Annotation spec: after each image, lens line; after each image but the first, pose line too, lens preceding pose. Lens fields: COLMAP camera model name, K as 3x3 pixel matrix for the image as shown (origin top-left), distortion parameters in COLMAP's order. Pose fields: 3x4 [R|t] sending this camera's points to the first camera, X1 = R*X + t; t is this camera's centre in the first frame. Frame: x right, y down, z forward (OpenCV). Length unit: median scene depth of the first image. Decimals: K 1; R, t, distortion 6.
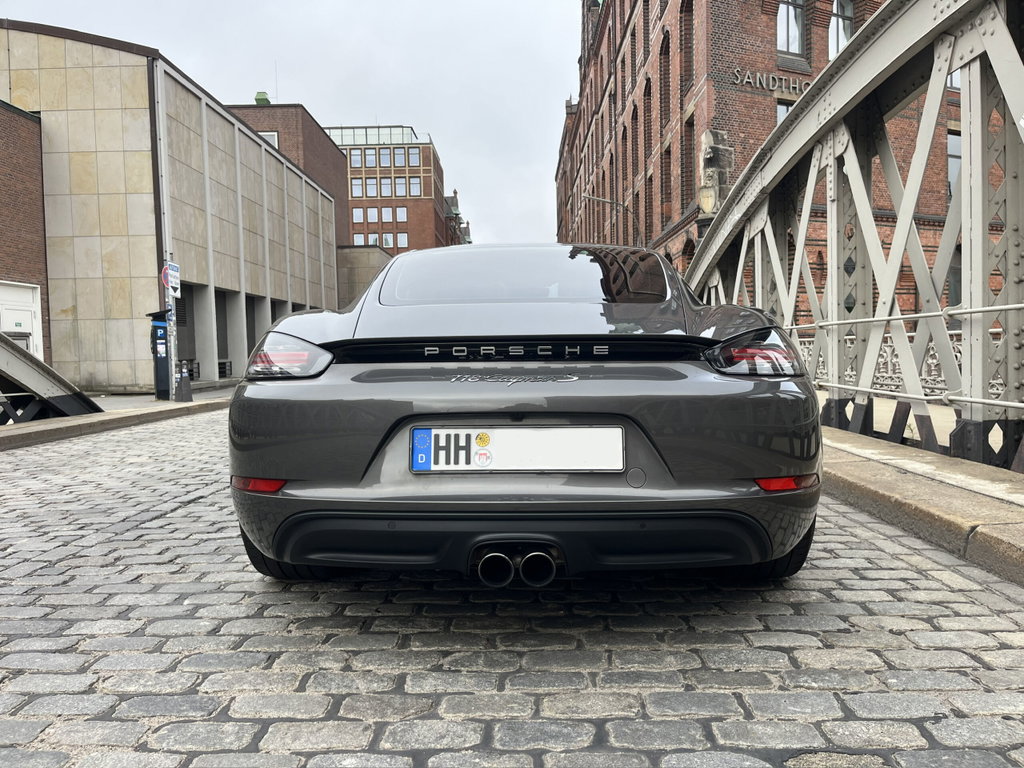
lens RADIAL K [[761.1, 0, 512.0], [0, 761.1, 384.0], [0, 0, 1]] dist [0.059053, -0.075769]
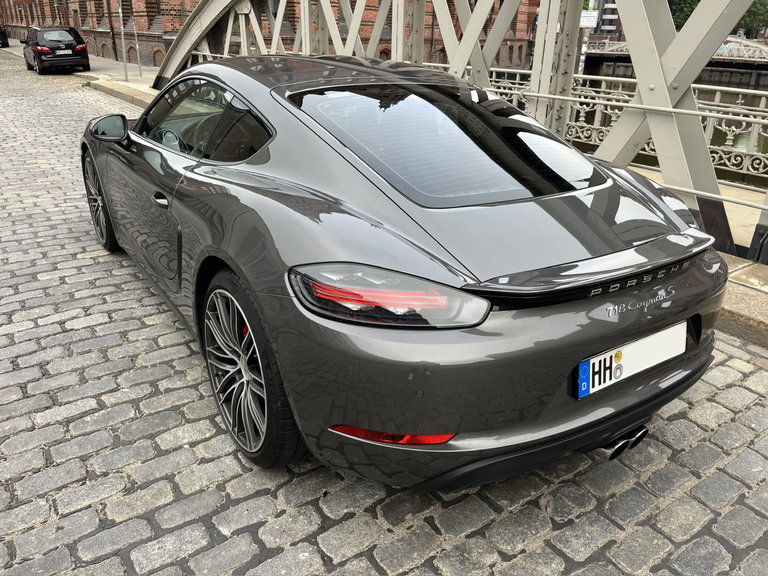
lens RADIAL K [[588.7, 0, 383.1], [0, 588.7, 277.0], [0, 0, 1]] dist [0.005384, 0.001212]
pose [[0.806110, -0.185896, 0.561810, -0.065441], [-0.017710, 0.941374, 0.336900, -0.027363], [-0.591501, -0.281528, 0.755558, 0.045265]]
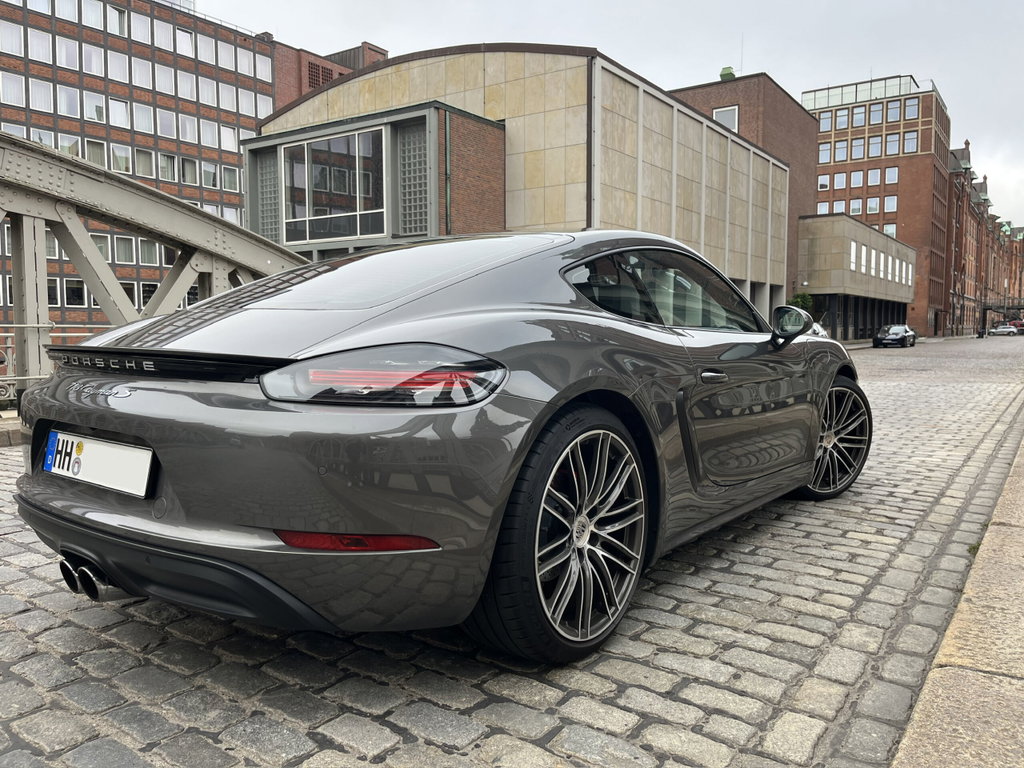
lens RADIAL K [[761.0, 0, 522.6], [0, 761.0, 378.6], [0, 0, 1]] dist [0.045910, -0.054323]
pose [[0.829535, 0.058113, -0.555422, 0.081882], [-0.042889, 0.998263, 0.040391, -0.006996], [0.556805, -0.009684, 0.830587, 0.038260]]
